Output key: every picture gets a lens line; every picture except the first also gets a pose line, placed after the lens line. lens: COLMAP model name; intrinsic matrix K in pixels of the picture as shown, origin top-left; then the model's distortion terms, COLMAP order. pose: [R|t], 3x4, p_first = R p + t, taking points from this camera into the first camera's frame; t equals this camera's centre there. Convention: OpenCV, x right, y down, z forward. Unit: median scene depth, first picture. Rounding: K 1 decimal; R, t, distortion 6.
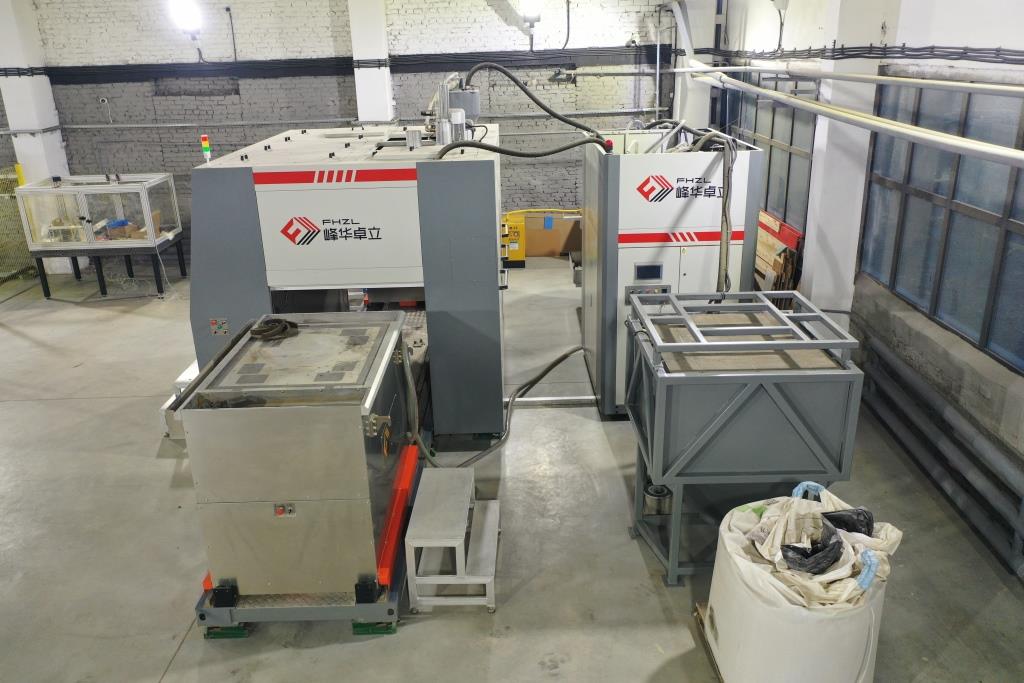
lens RADIAL K [[815.8, 0, 508.0], [0, 815.8, 341.6], [0, 0, 1]] dist [0.009991, 0.006828]
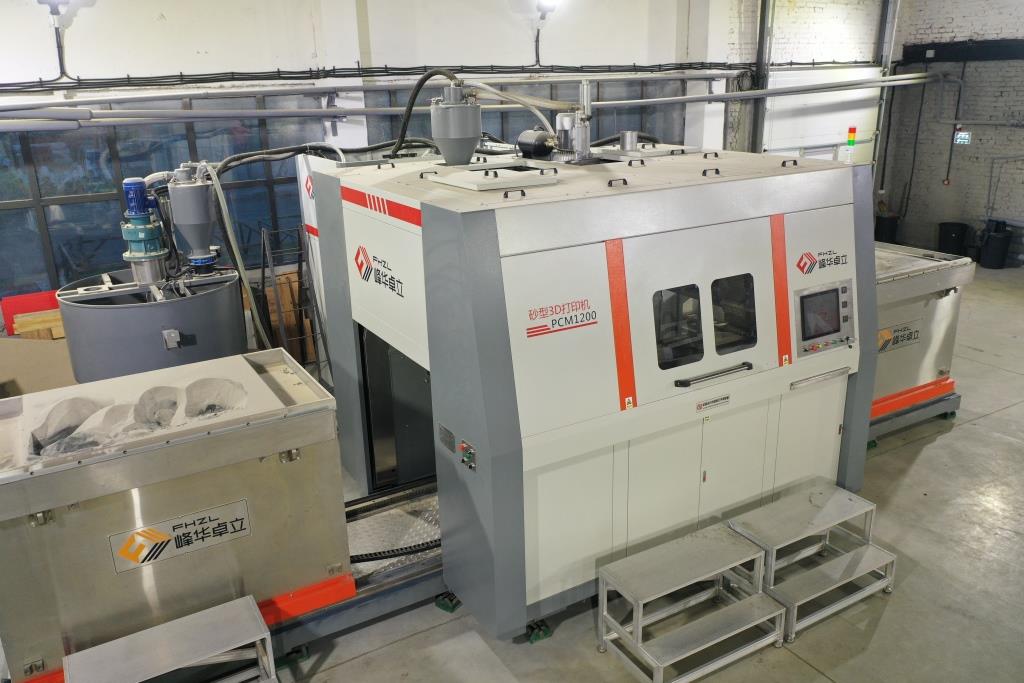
lens RADIAL K [[815.8, 0, 513.4], [0, 815.8, 337.0], [0, 0, 1]] dist [0.009991, 0.006828]
pose [[-0.504837, -0.228125, 0.832525, -0.473955], [0.333348, 0.838112, 0.431795, -0.276018], [-0.796253, 0.495507, -0.347065, 0.842156]]
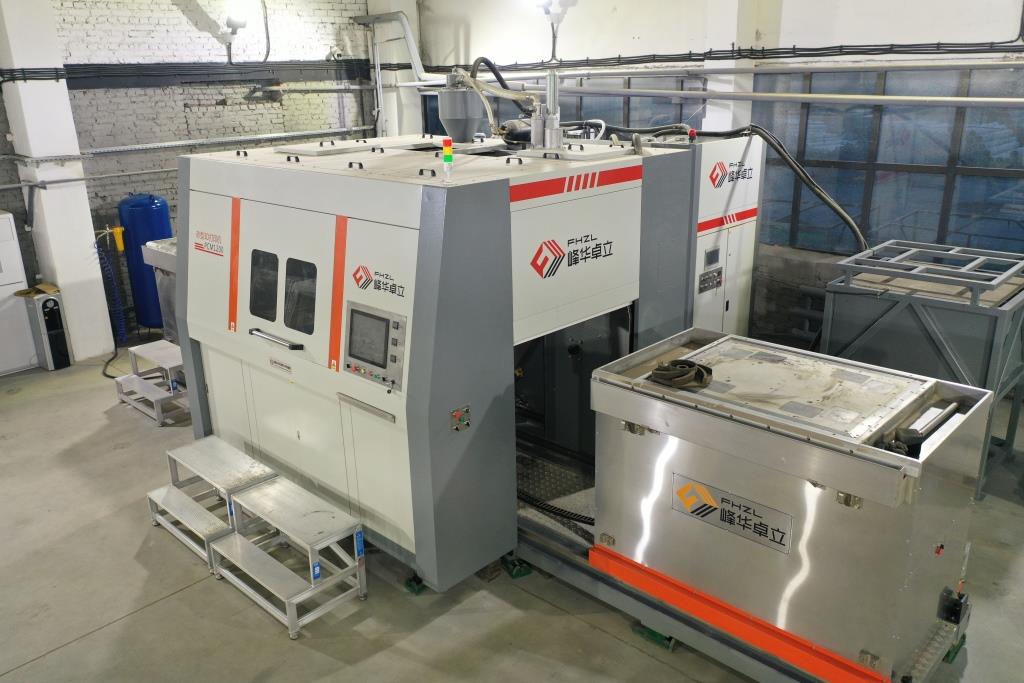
lens RADIAL K [[815.8, 0, 510.6], [0, 815.8, 342.9], [0, 0, 1]] dist [0.009991, 0.006828]
pose [[0.689601, -0.216355, 0.691116, -0.419512], [0.249811, 0.966821, 0.053401, -0.056703], [-0.679739, 0.135823, 0.720768, 0.255155]]
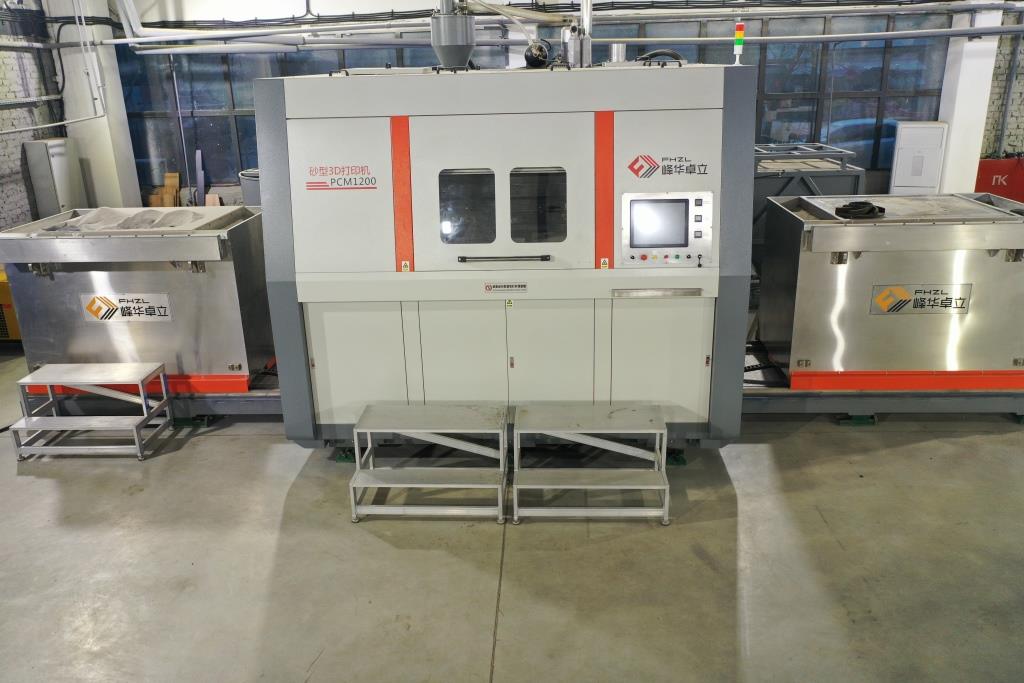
lens RADIAL K [[815.8, 0, 513.3], [0, 815.8, 343.9], [0, 0, 1]] dist [0.009991, 0.006828]
pose [[0.052342, -0.301401, 0.952060, -0.600149], [0.365912, 0.892850, 0.262540, -0.132142], [-0.929176, 0.334628, 0.157020, 0.591857]]
